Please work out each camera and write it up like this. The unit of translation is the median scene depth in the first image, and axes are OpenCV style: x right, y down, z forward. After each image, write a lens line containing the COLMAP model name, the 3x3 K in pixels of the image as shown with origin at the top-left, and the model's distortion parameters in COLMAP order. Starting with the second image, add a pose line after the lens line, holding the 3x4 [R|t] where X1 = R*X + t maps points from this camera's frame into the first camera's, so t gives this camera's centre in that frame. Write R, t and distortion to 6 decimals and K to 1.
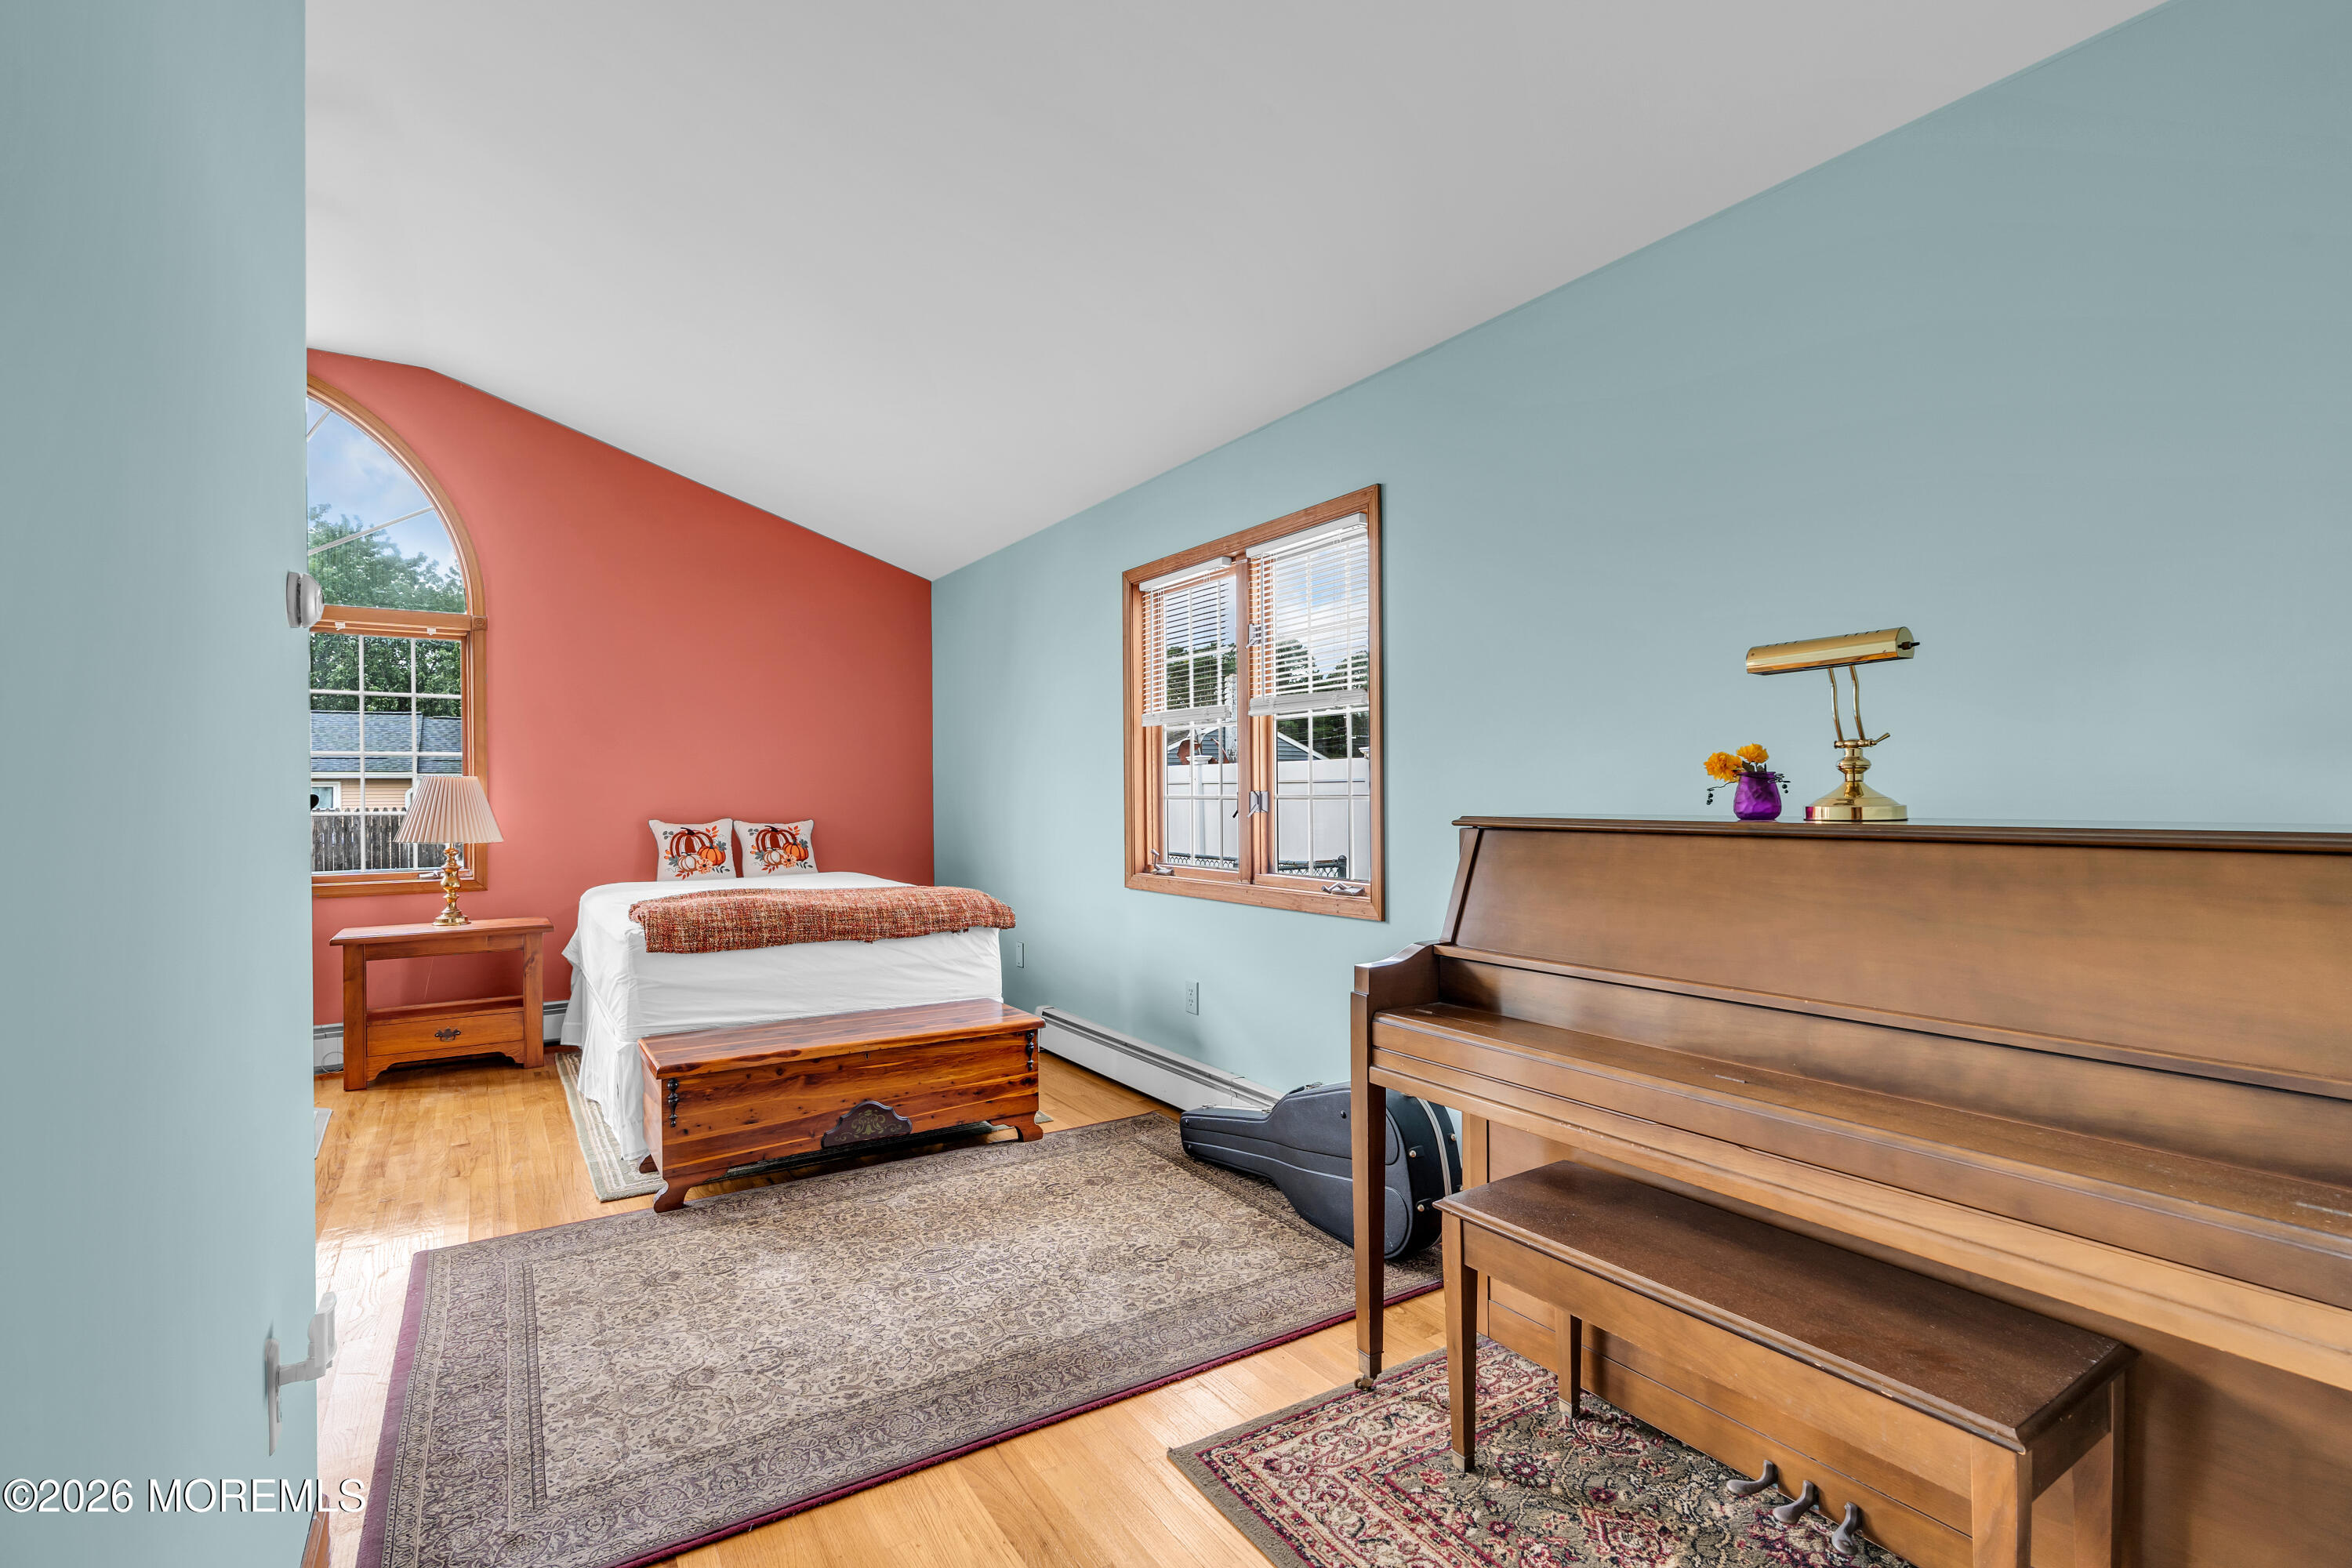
lens RADIAL K [[1055.0, 0, 1161.8], [0, 1055.0, 792.9], [0, 0, 1]] dist [-0.007183, 0.003398]
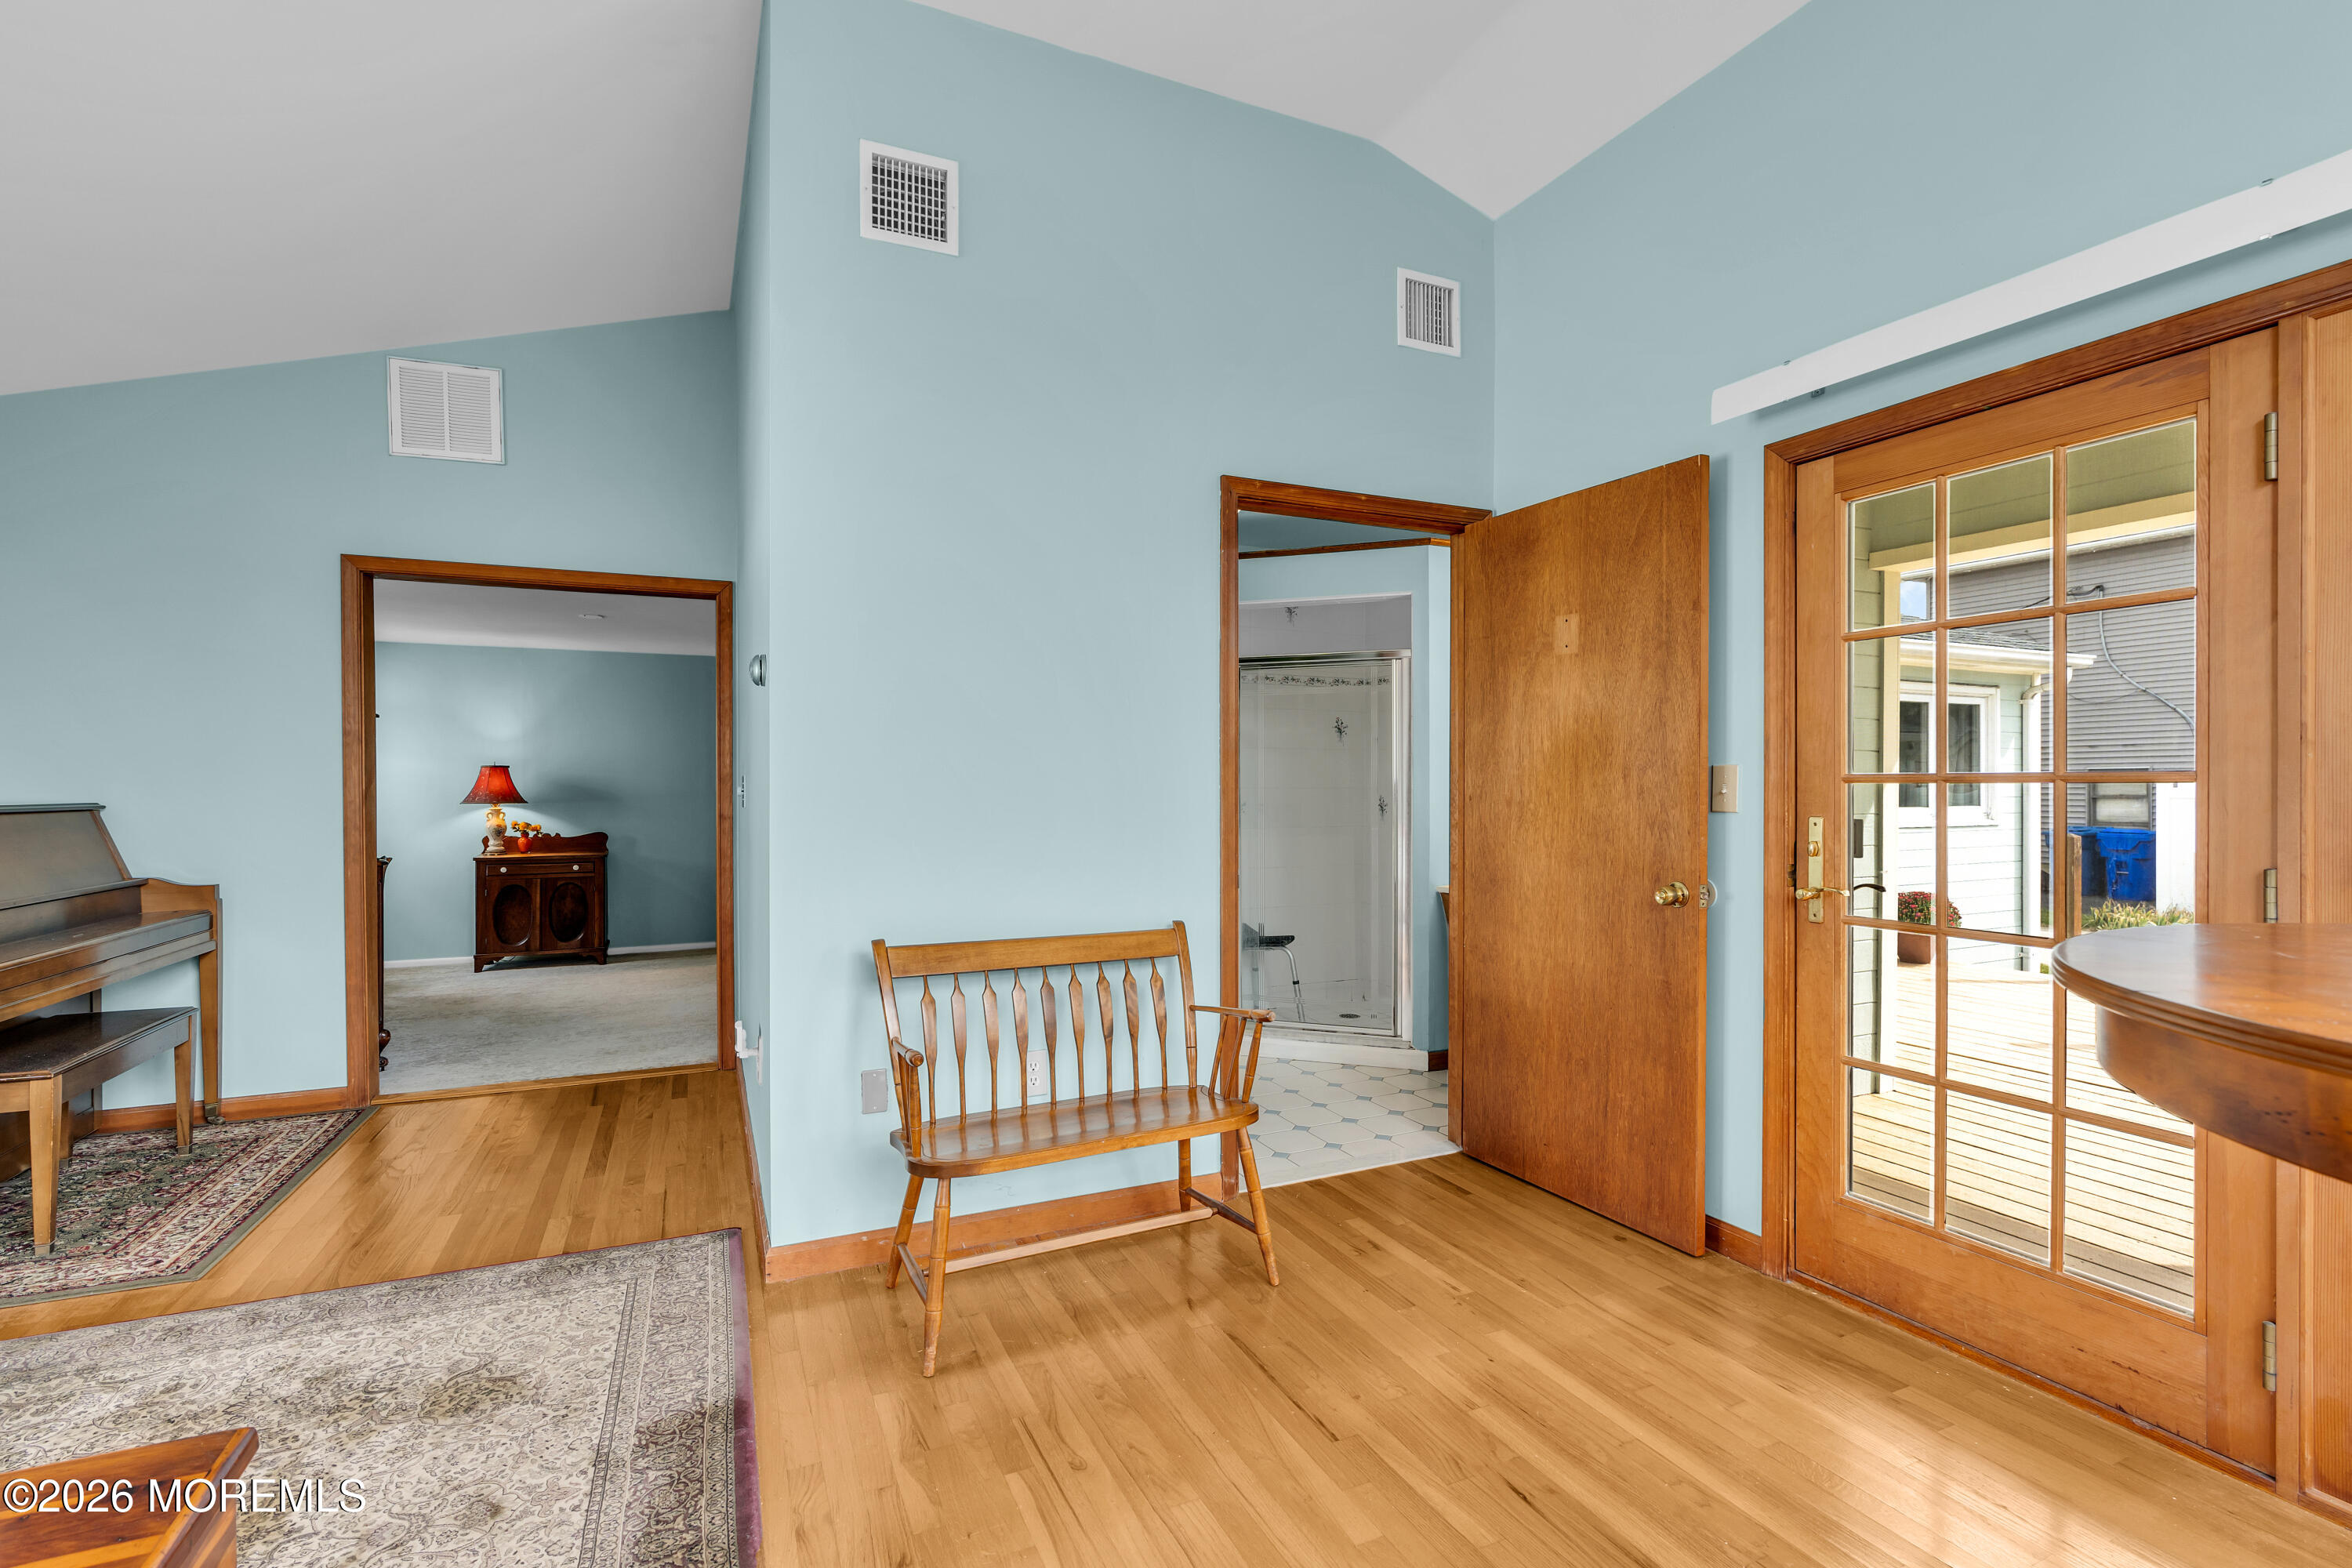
lens RADIAL K [[1055.0, 0, 1181.9], [0, 1055.0, 790.1], [0, 0, 1]] dist [-0.007183, 0.003398]
pose [[-0.990145, 0.009773, 0.139706, -0.709293], [0.010451, 0.999937, 0.004126, 0.004803], [-0.139657, 0.005545, -0.990184, 1.065148]]
